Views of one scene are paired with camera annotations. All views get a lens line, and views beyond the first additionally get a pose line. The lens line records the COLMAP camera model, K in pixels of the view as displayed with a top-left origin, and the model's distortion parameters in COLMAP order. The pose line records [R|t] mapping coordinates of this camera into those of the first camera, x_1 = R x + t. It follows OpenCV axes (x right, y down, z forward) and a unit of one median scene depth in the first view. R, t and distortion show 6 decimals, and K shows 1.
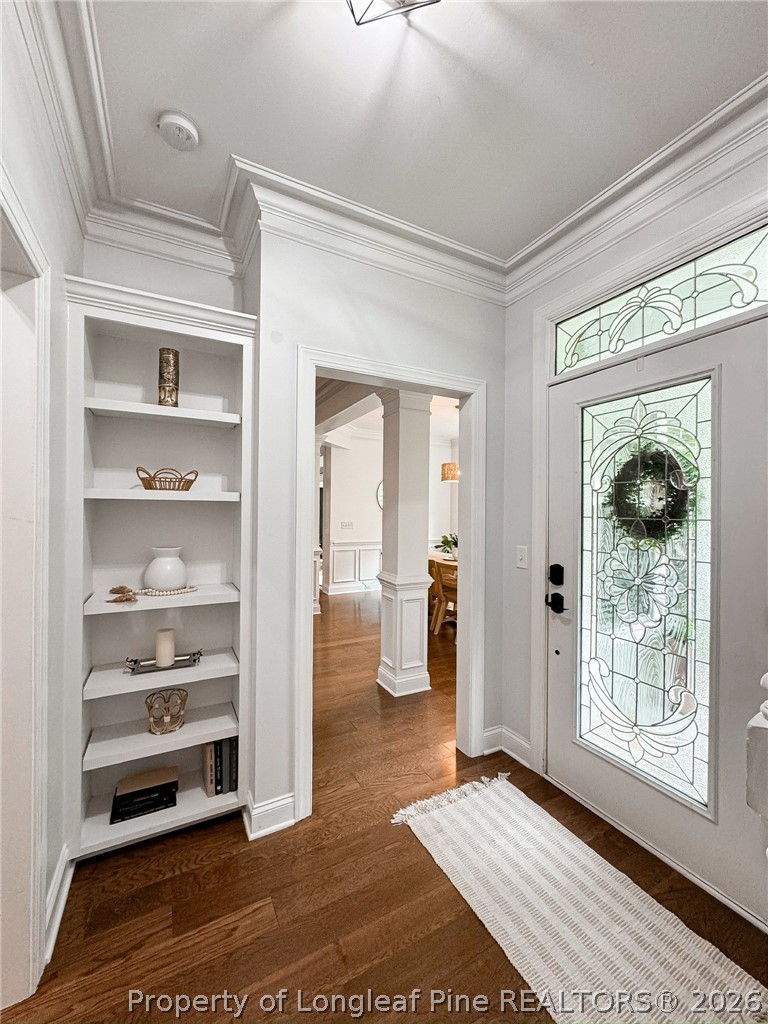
lens RADIAL K [[420.6, 0, 384.0], [0, 420.6, 512.0], [0, 0, 1]] dist [-0.000052, 0.000581]
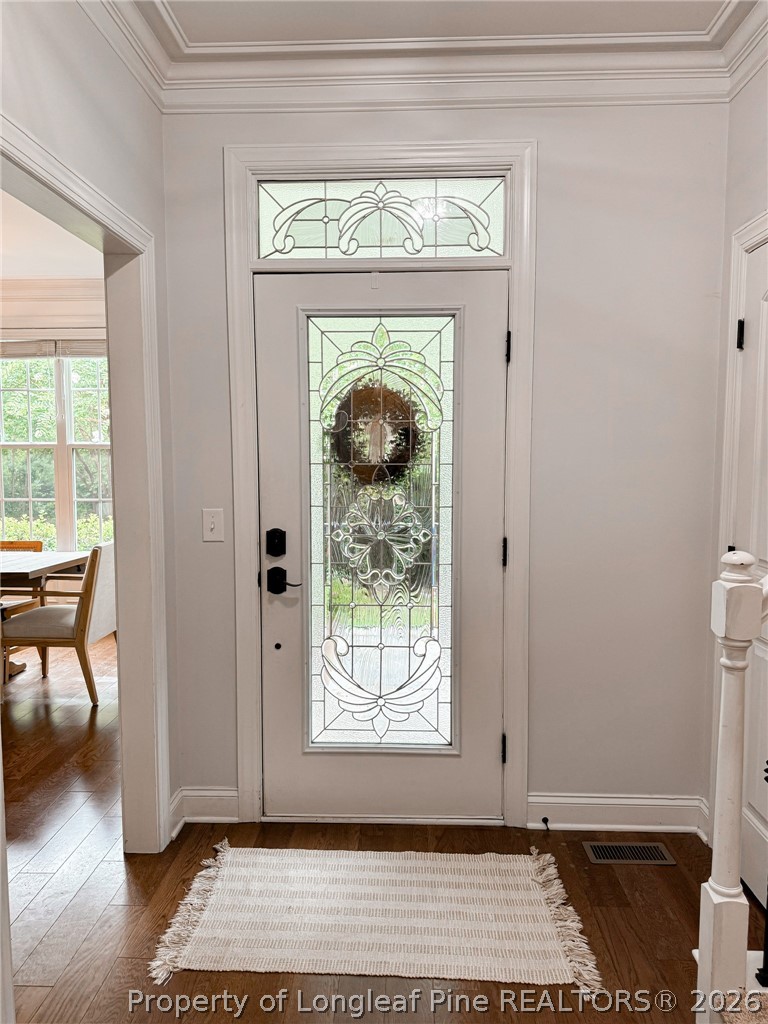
lens RADIAL K [[782.6, 0, 384.0], [0, 782.6, 512.0], [0, 0, 1]] dist [0.114813, -0.140203]
pose [[0.491021, -0.092779, 0.866193, -0.788175], [0.005915, 0.994645, 0.103184, -0.051235], [-0.871128, -0.045542, 0.488940, 0.197864]]
